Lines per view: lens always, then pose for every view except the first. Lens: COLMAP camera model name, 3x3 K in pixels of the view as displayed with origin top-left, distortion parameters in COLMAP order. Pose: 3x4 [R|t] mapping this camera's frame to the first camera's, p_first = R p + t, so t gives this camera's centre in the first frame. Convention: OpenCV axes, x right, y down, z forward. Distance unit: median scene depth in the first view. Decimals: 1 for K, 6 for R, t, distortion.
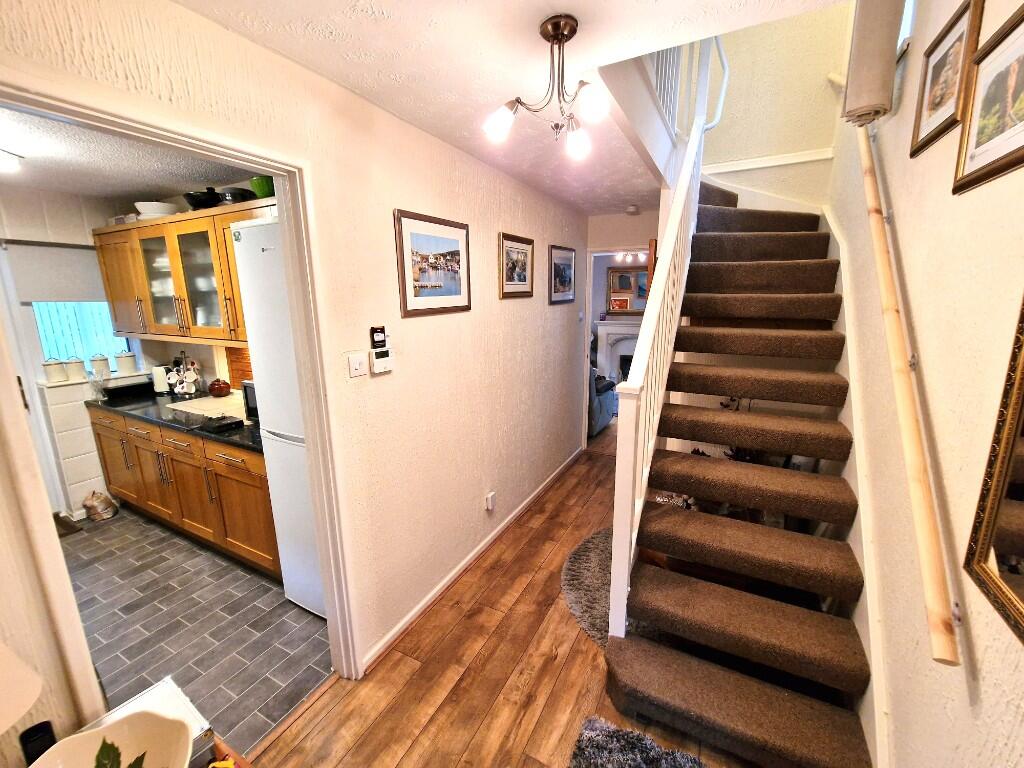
lens RADIAL K [[424.4, 0, 514.3], [0, 424.4, 387.1], [0, 0, 1]] dist [-0.000149, -0.000681]
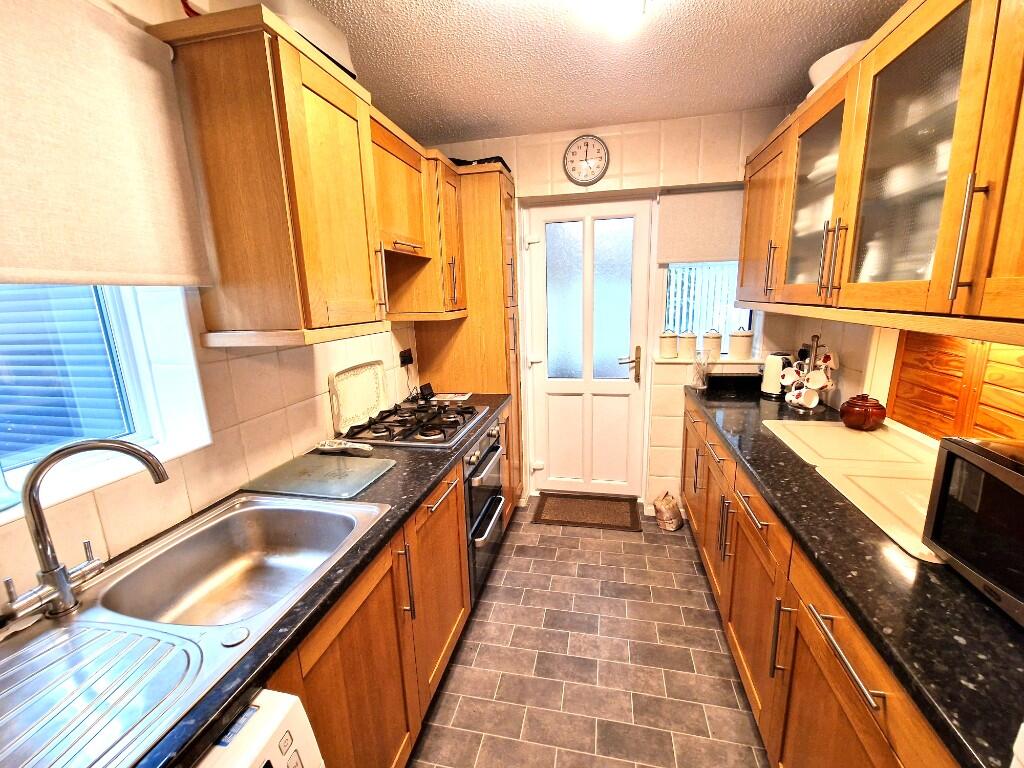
lens RADIAL K [[419.0, 0, 516.2], [0, 419.0, 387.9], [0, 0, 1]] dist [-0.000527, 0.000233]
pose [[0.267939, 0.205422, -0.941281, -0.336711], [-0.174733, 0.971163, 0.162205, -0.036019], [0.947458, 0.121012, 0.296107, 0.449340]]
